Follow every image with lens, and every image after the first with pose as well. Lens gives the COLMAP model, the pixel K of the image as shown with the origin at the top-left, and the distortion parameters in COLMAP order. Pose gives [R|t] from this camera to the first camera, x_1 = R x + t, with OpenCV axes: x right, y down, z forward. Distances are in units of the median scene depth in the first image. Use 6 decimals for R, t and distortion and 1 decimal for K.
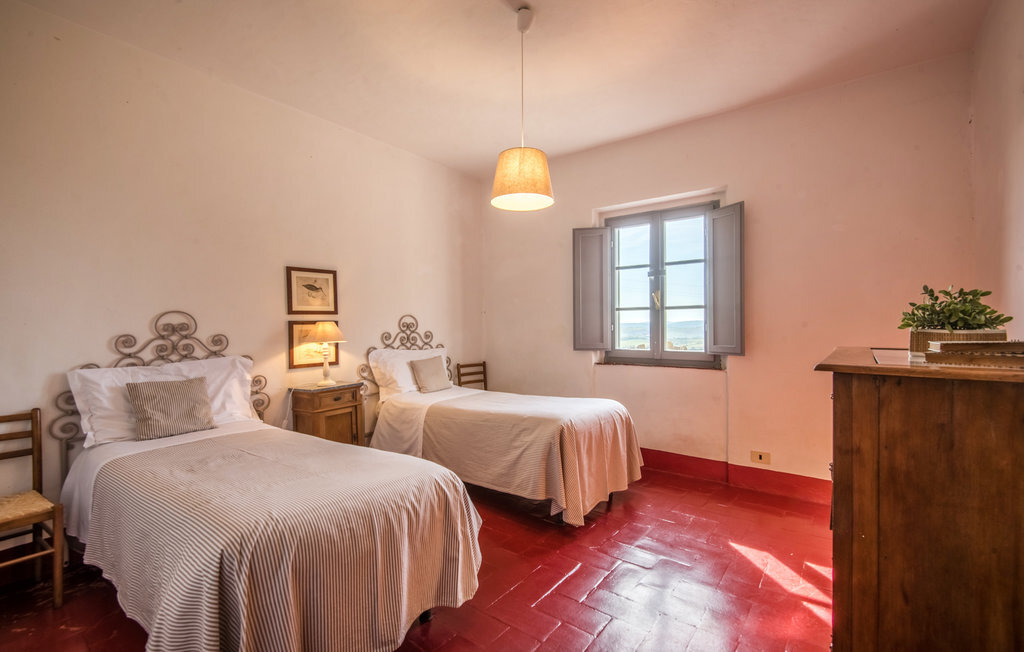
lens RADIAL K [[444.8, 0, 512.0], [0, 444.8, 326.0], [0, 0, 1]] dist [0.013618, -0.009513]
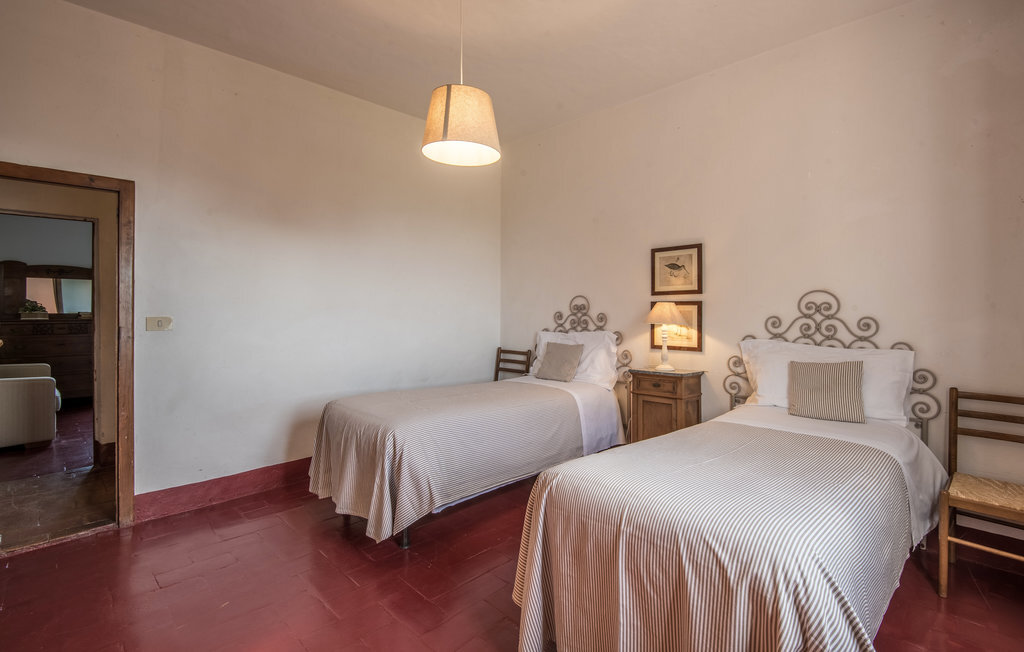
lens RADIAL K [[441.5, 0, 511.6], [0, 441.5, 323.5], [0, 0, 1]] dist [0.052277, -0.042753]
pose [[-0.145769, 0.043335, -0.988369, 0.536733], [0.000744, 0.999045, 0.043693, -0.006314], [0.989318, 0.005634, -0.145662, 0.791417]]
